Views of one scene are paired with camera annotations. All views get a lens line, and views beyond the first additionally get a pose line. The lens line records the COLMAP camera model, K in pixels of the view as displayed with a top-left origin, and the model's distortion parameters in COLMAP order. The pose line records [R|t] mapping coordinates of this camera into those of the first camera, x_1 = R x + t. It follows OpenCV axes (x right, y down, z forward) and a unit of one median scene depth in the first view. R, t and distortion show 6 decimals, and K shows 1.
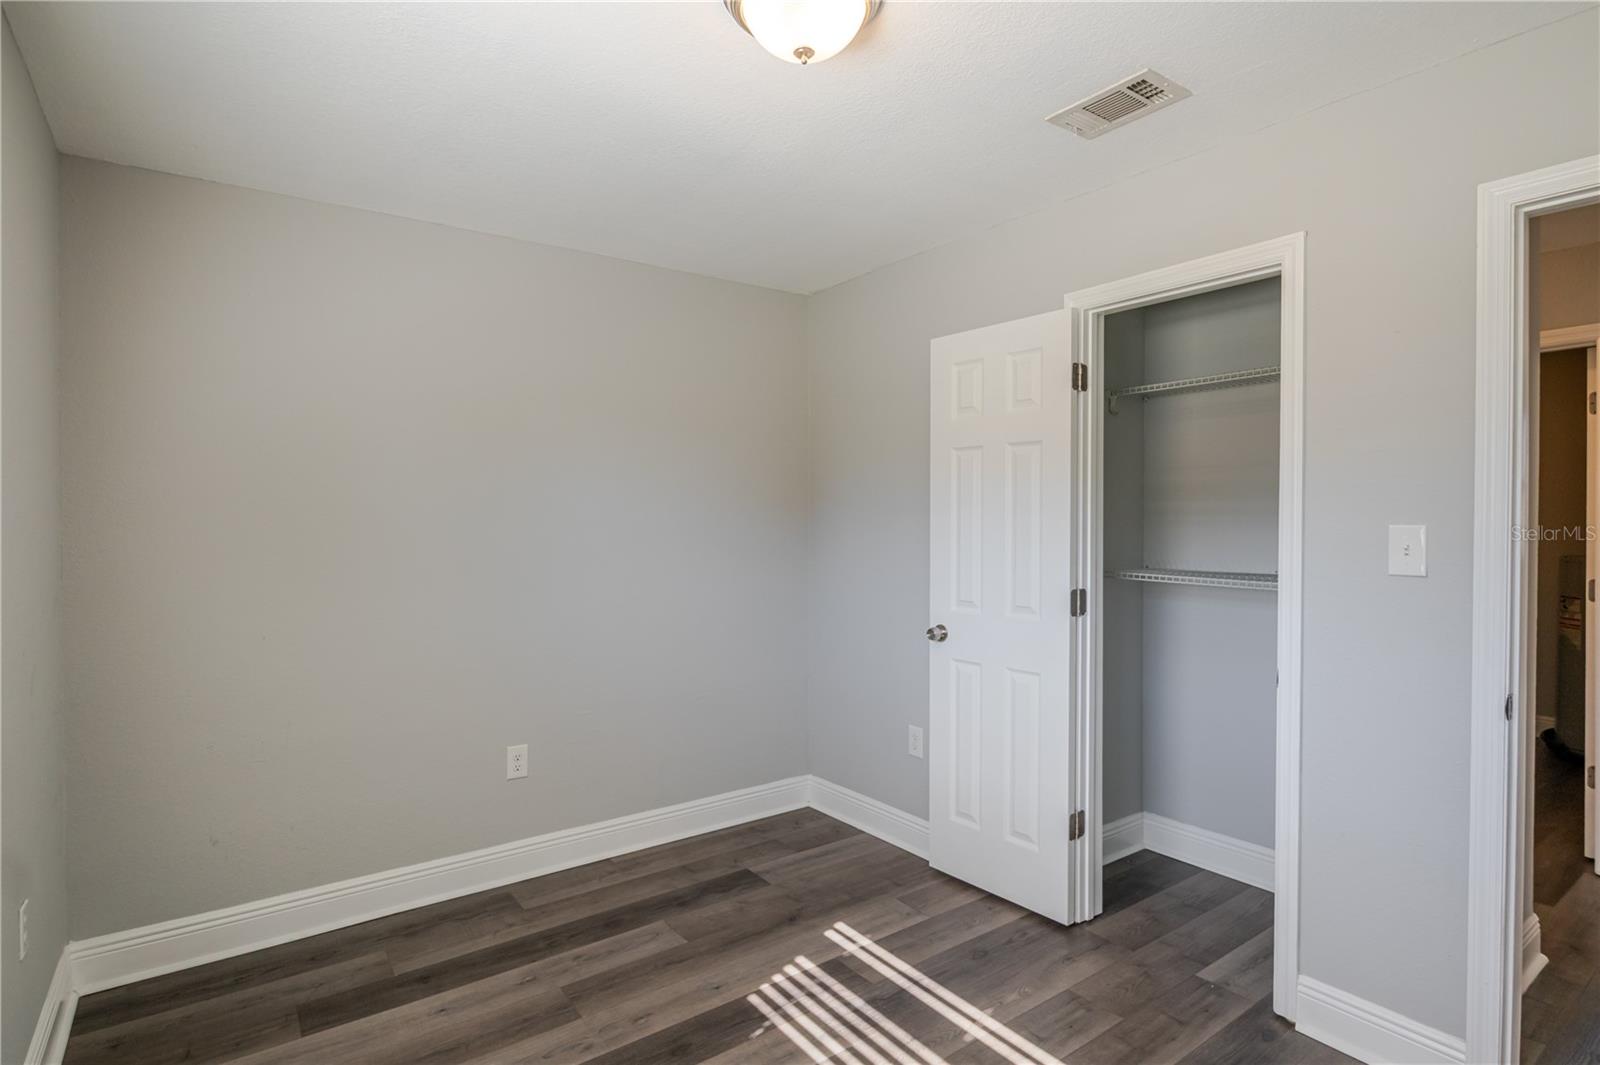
lens RADIAL K [[797.3, 0, 808.2], [0, 797.3, 533.8], [0, 0, 1]] dist [-0.006498, -0.000206]
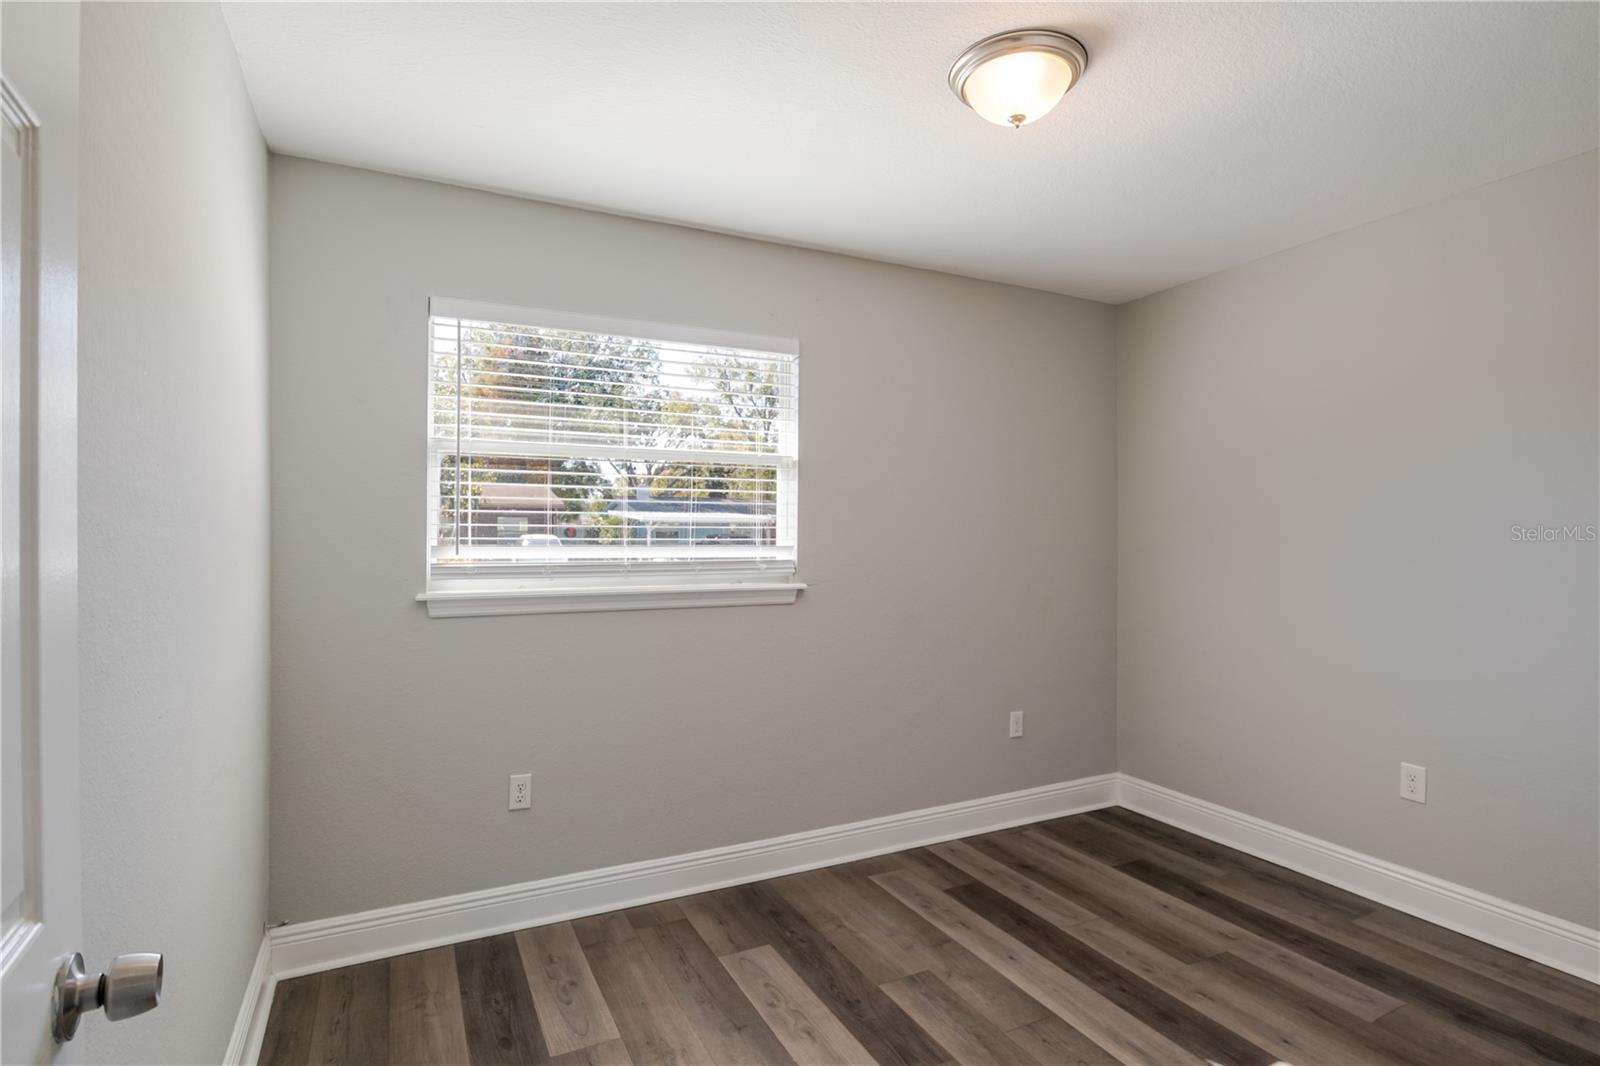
lens RADIAL K [[797.3, 0, 808.2], [0, 797.3, 534.3], [0, 0, 1]] dist [-0.006498, -0.000206]
pose [[-0.165731, 0.007297, -0.986144, 0.828682], [-0.001076, 0.999971, 0.007580, -0.006692], [0.986170, 0.002318, -0.165718, 0.600042]]
